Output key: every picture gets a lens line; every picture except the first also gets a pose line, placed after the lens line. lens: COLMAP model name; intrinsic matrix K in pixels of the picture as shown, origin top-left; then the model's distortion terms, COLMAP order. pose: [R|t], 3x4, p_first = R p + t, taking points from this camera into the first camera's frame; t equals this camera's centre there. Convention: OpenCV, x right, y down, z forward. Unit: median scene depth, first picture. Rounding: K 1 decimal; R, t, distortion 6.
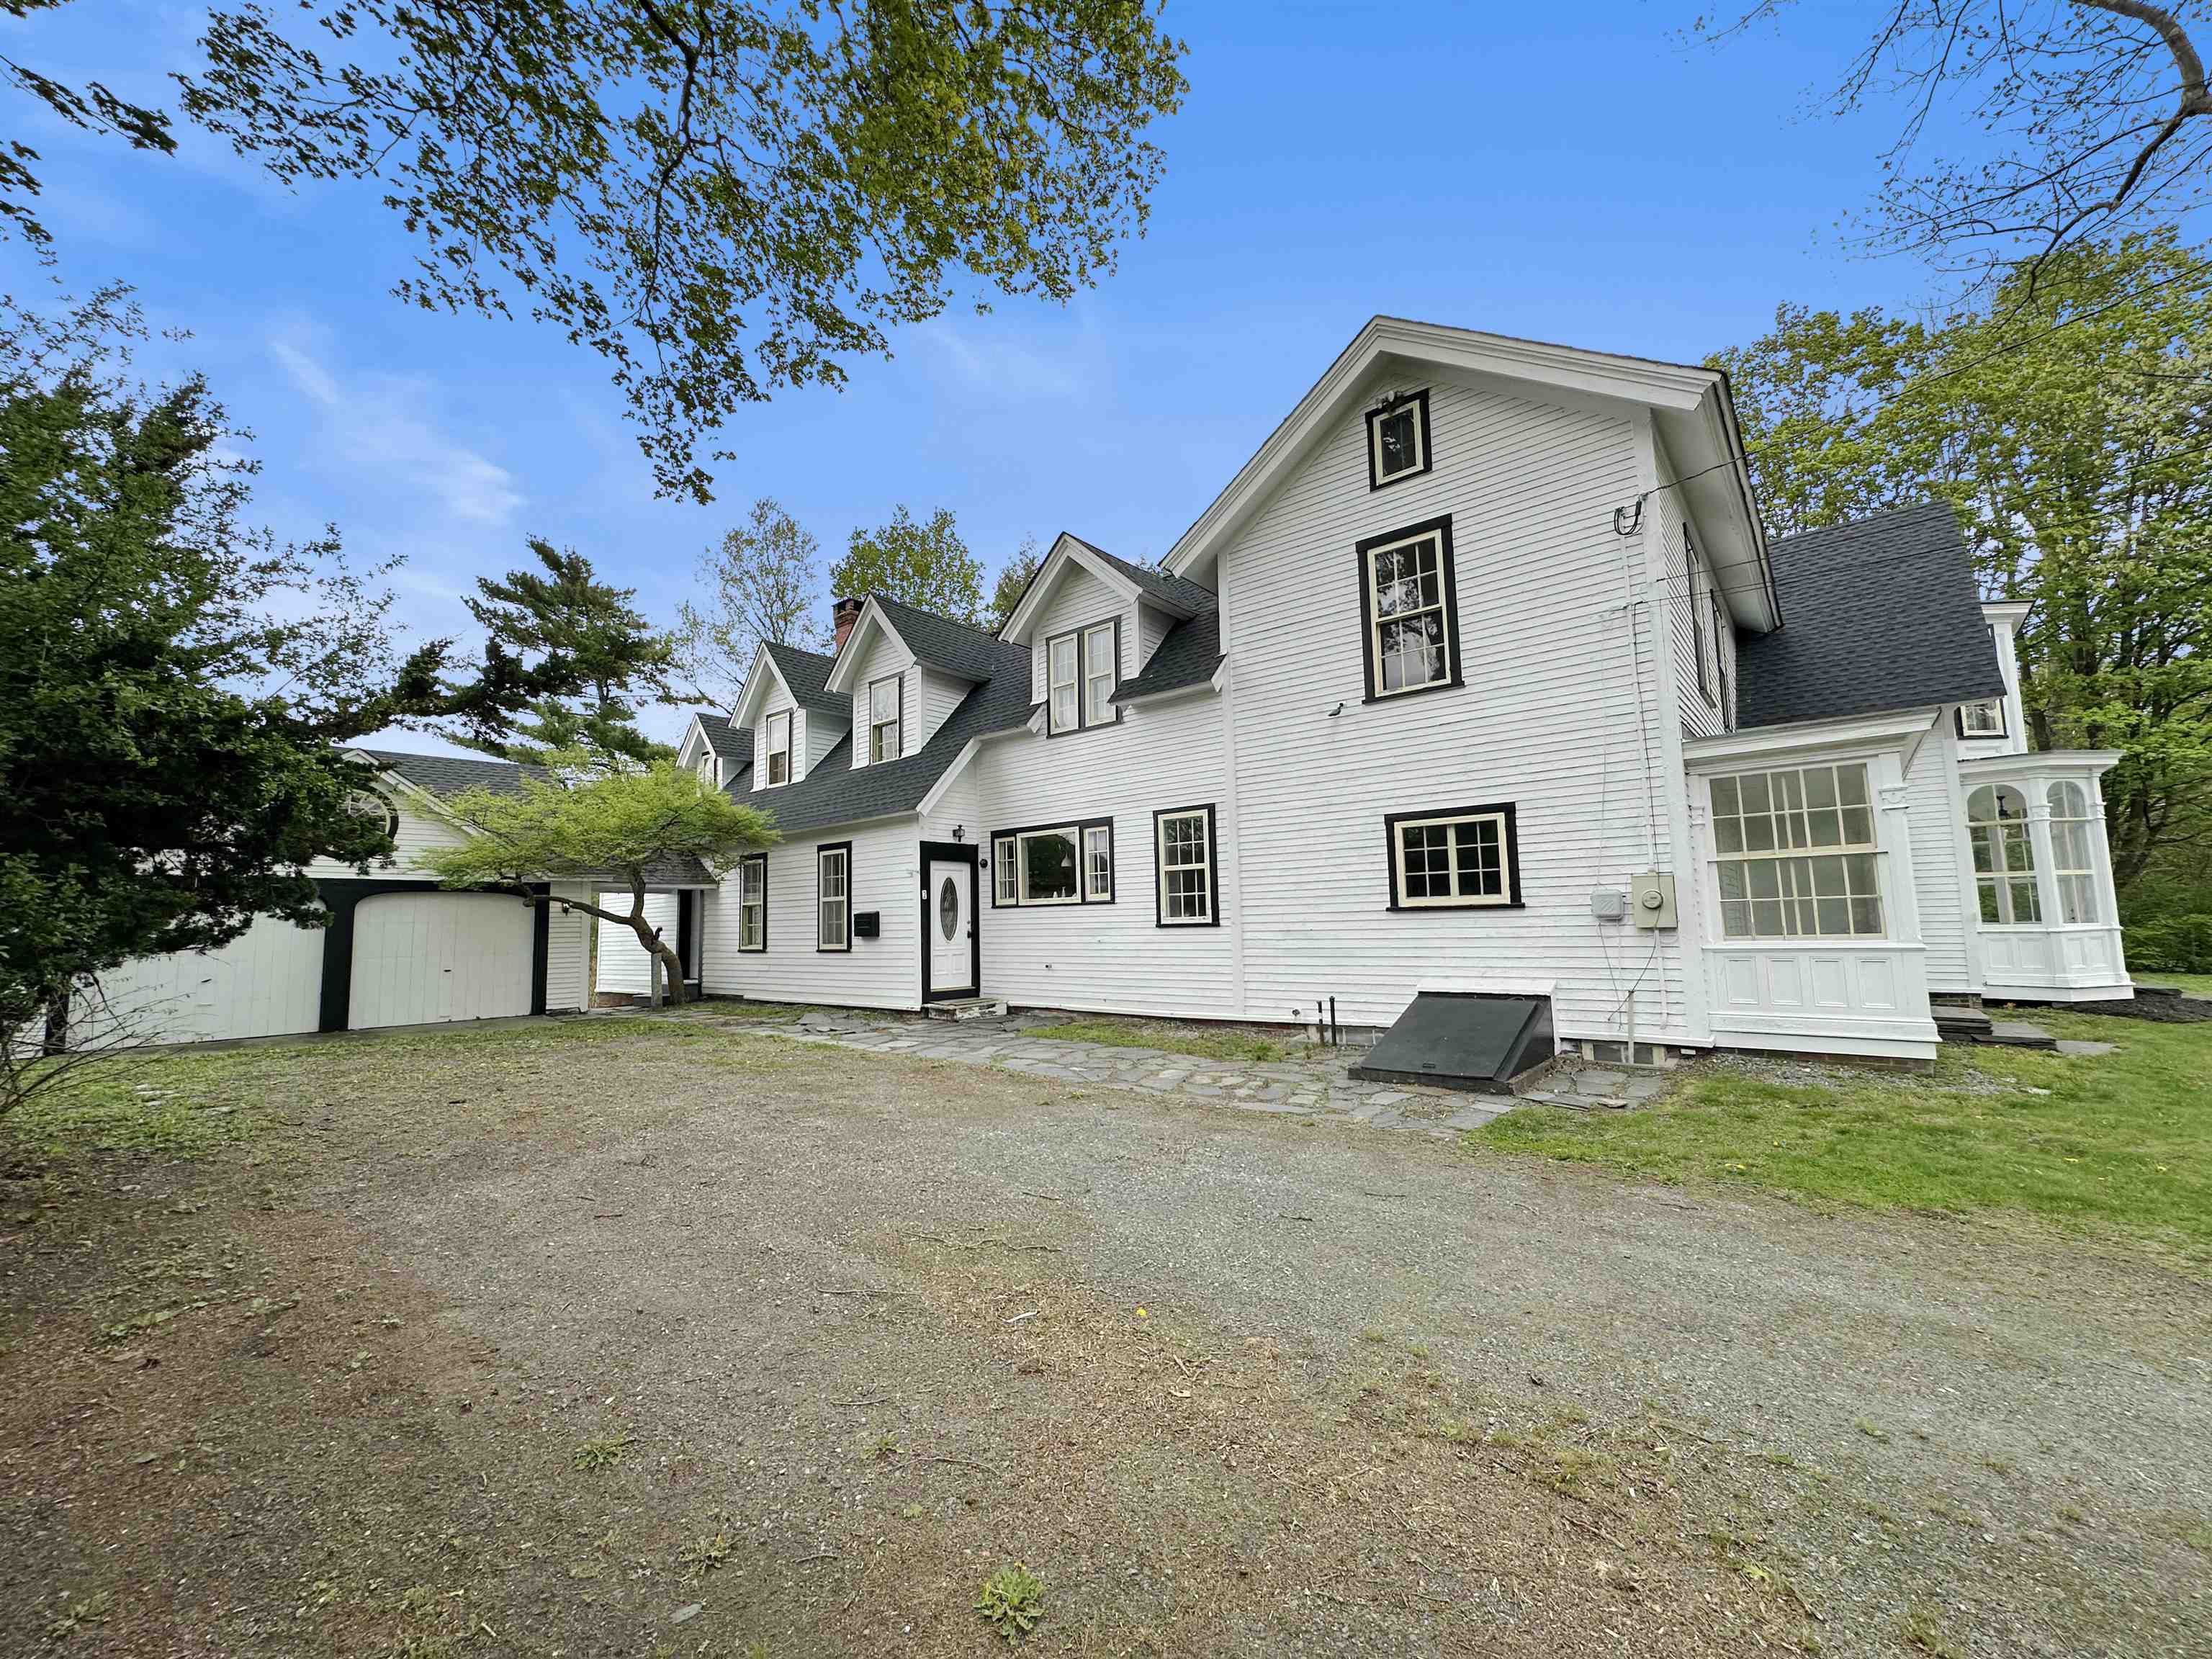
lens RADIAL K [[877.4, 0, 1105.0], [0, 877.4, 832.3], [0, 0, 1]] dist [-0.002399, 0.000353]
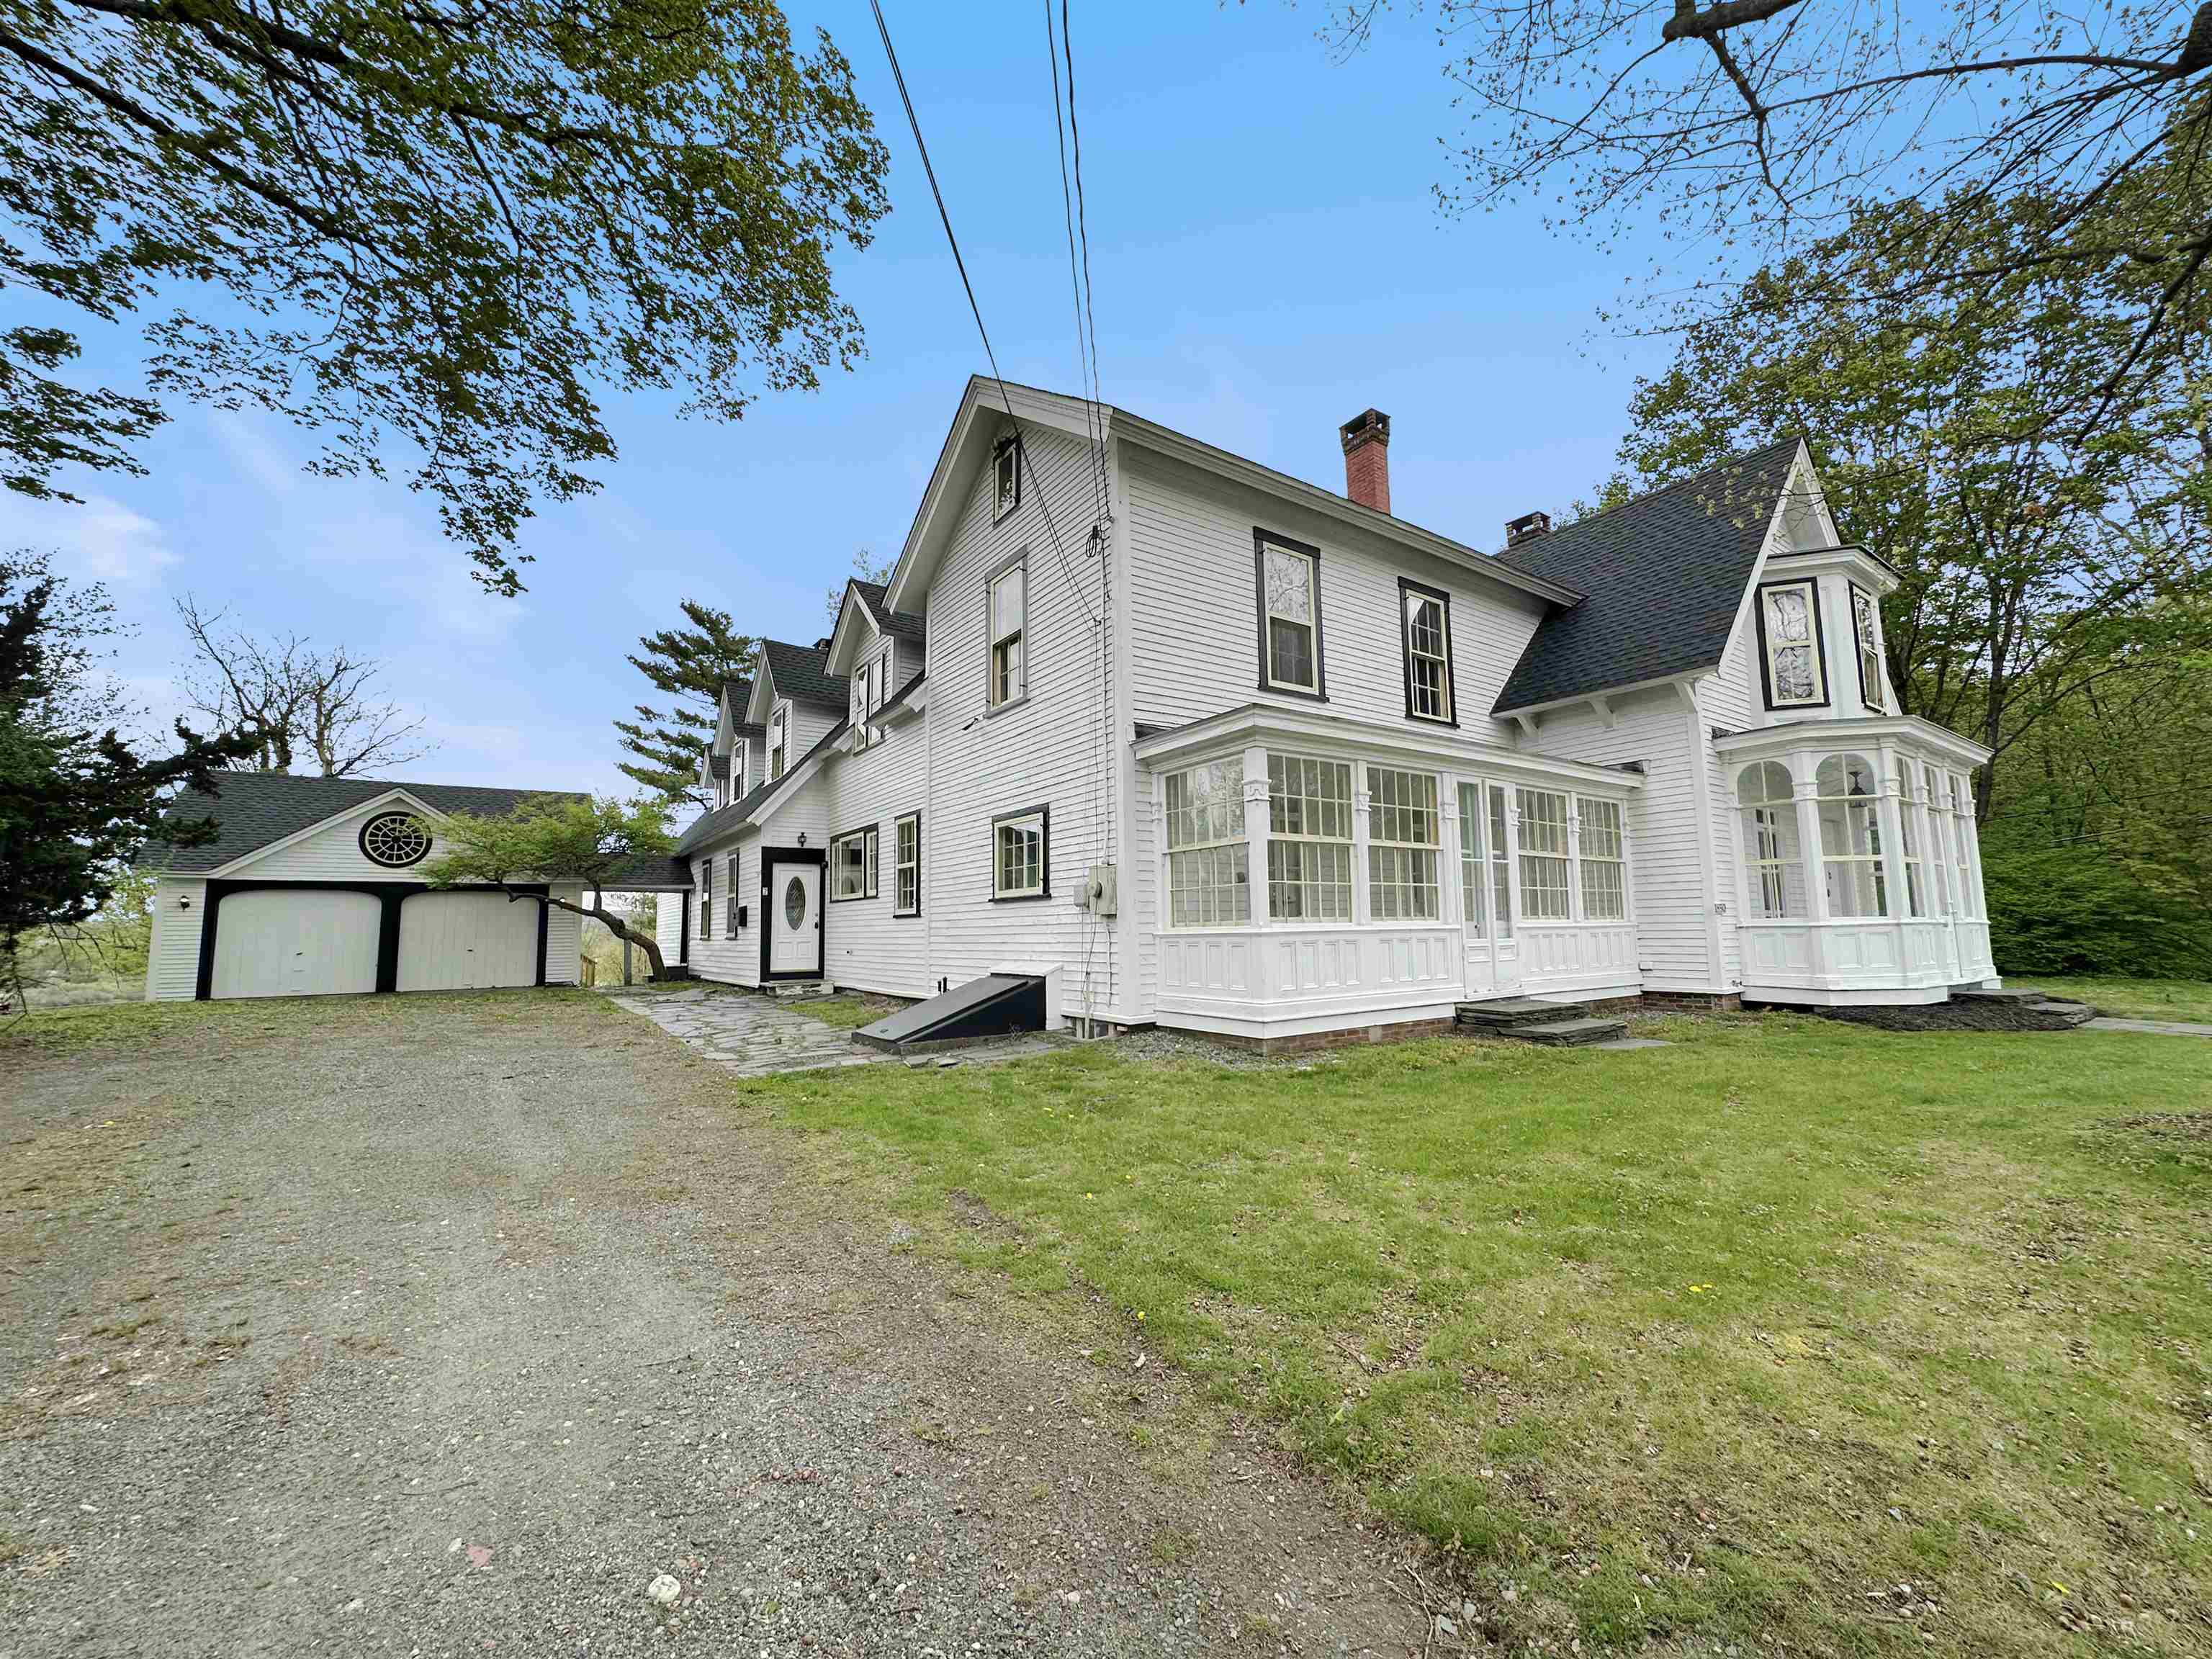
lens RADIAL K [[885.6, 0, 1125.3], [0, 885.6, 833.9], [0, 0, 1]] dist [0.000241, 0.000175]
pose [[0.964122, -0.022557, -0.264498, 0.588994], [0.022635, 0.999740, -0.002752, 0.006896], [0.264492, -0.003334, 0.964382, -0.037919]]
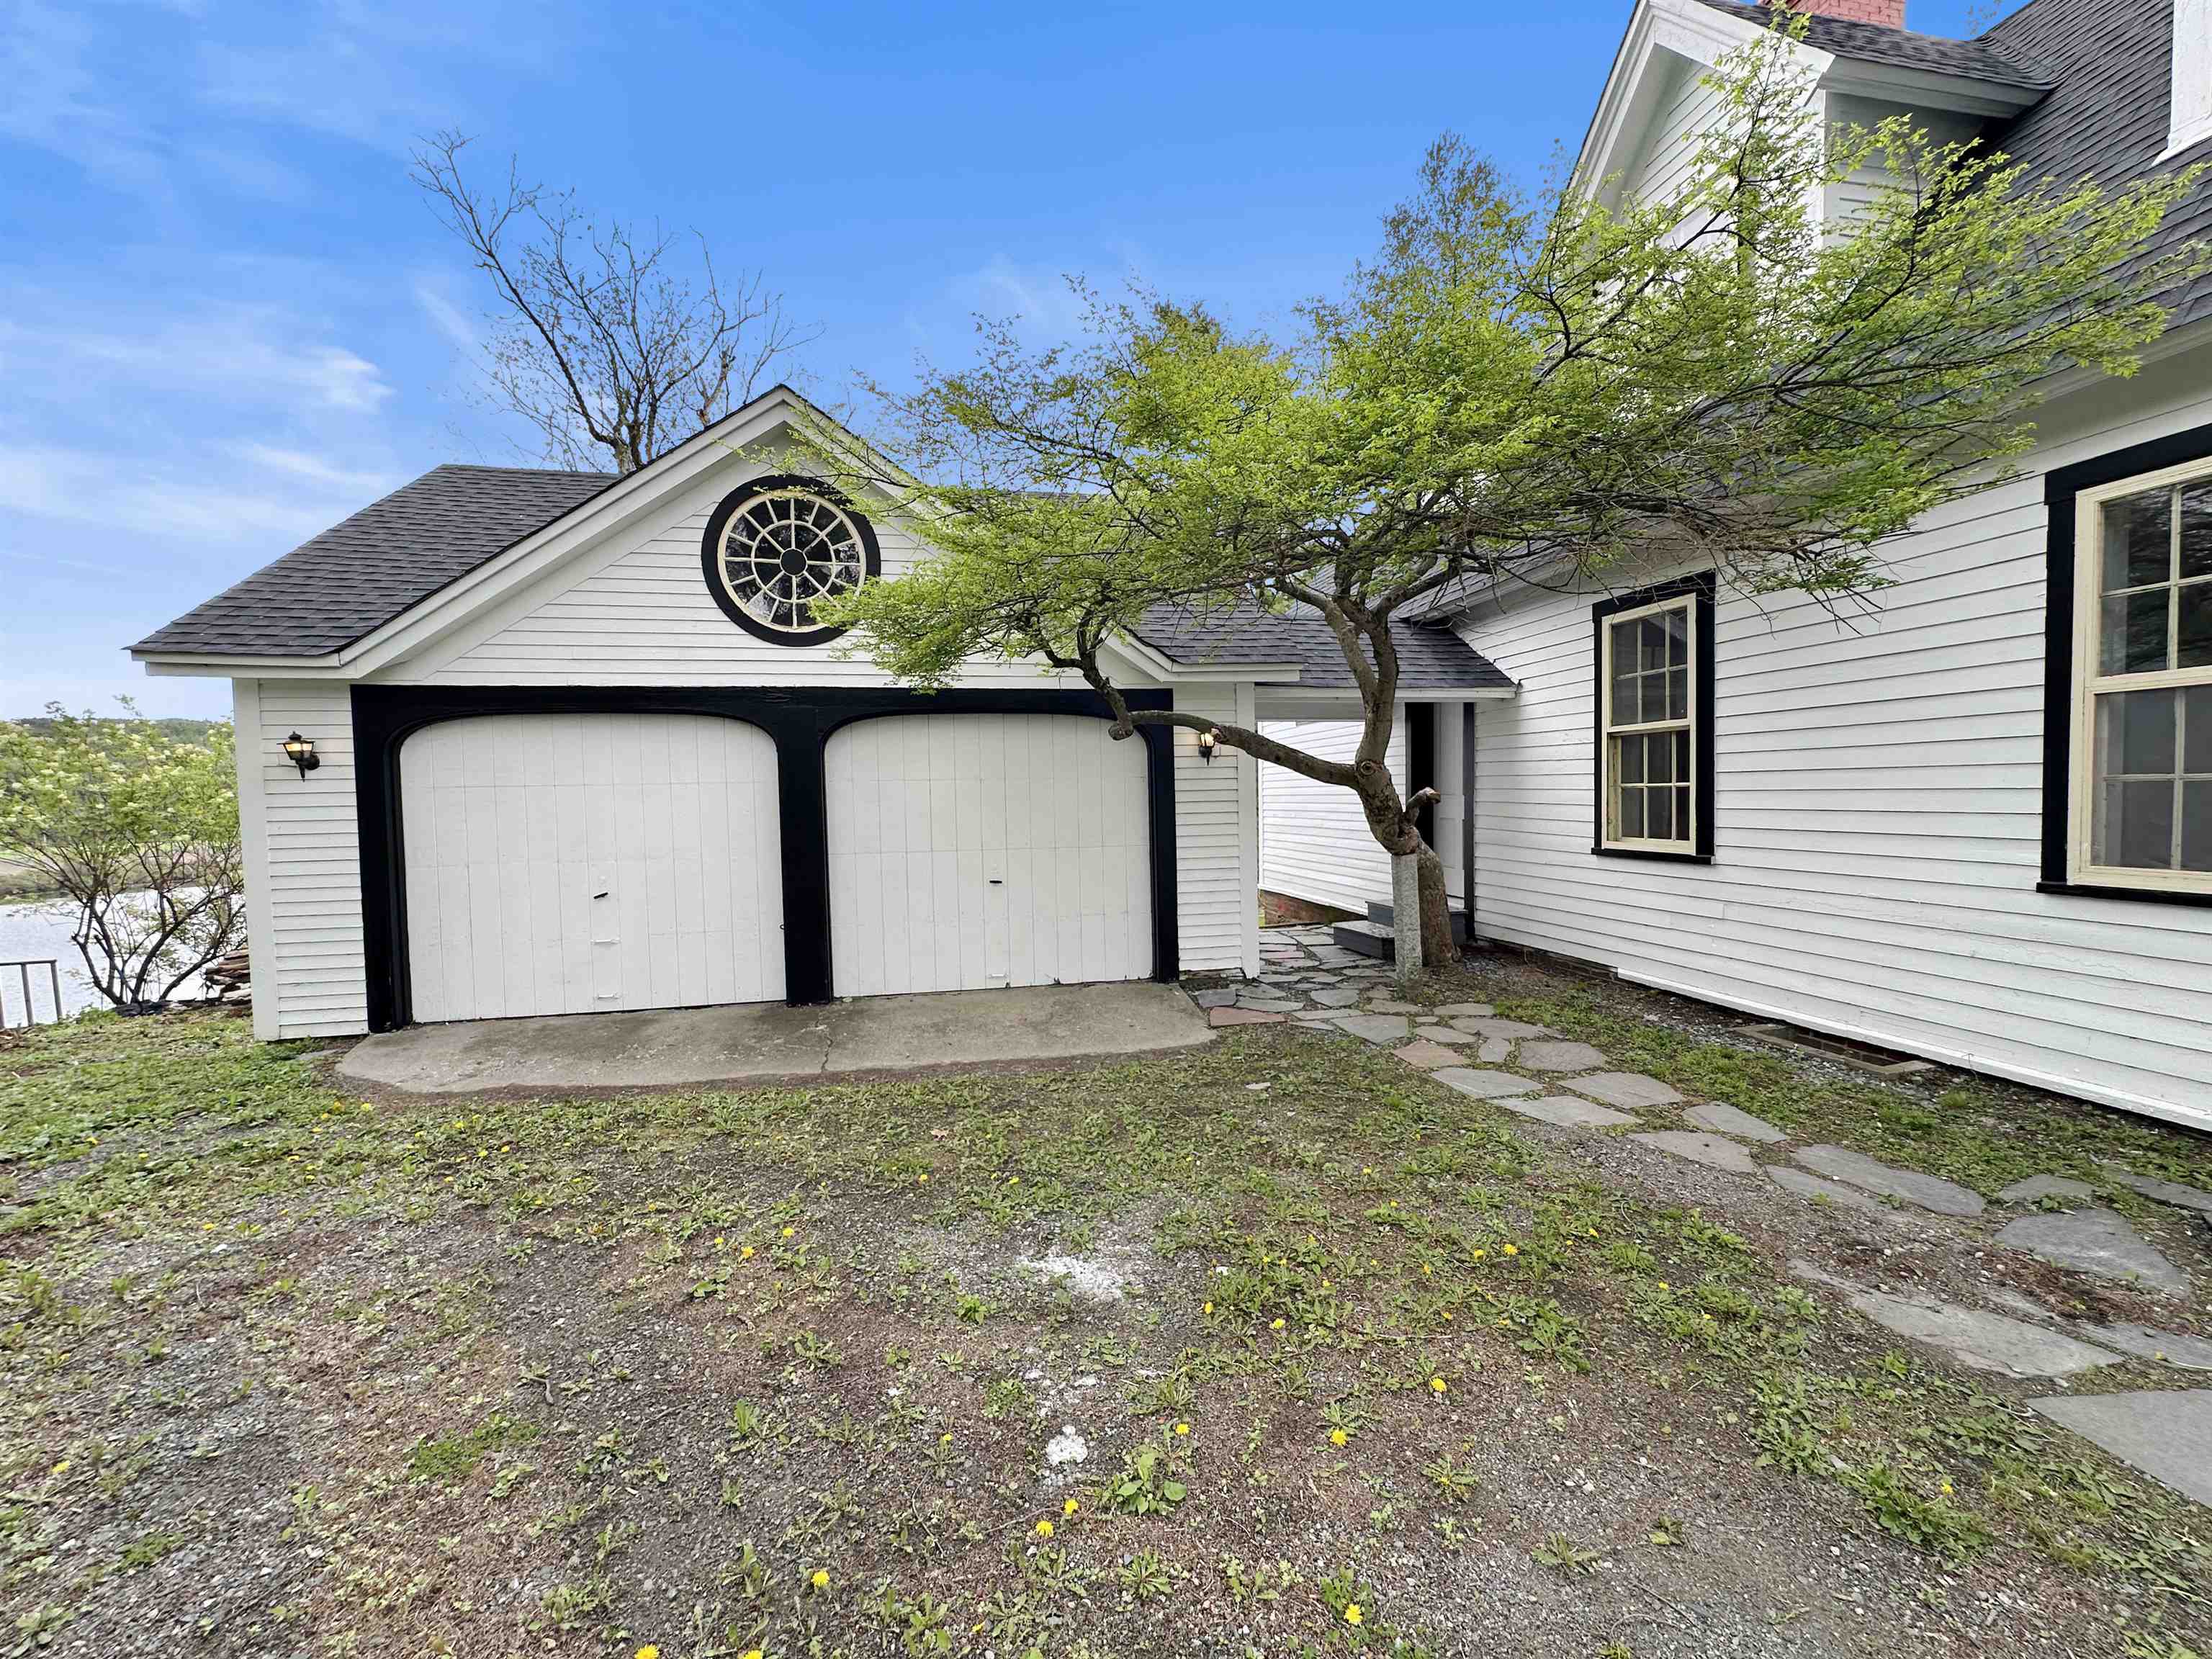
lens RADIAL K [[877.4, 0, 1105.0], [0, 877.4, 832.3], [0, 0, 1]] dist [-0.002399, 0.000353]
pose [[0.781999, 0.056063, -0.620754, -0.427502], [0.060518, 0.984411, 0.165145, 0.059950], [0.620335, -0.166710, 0.766415, 0.702120]]
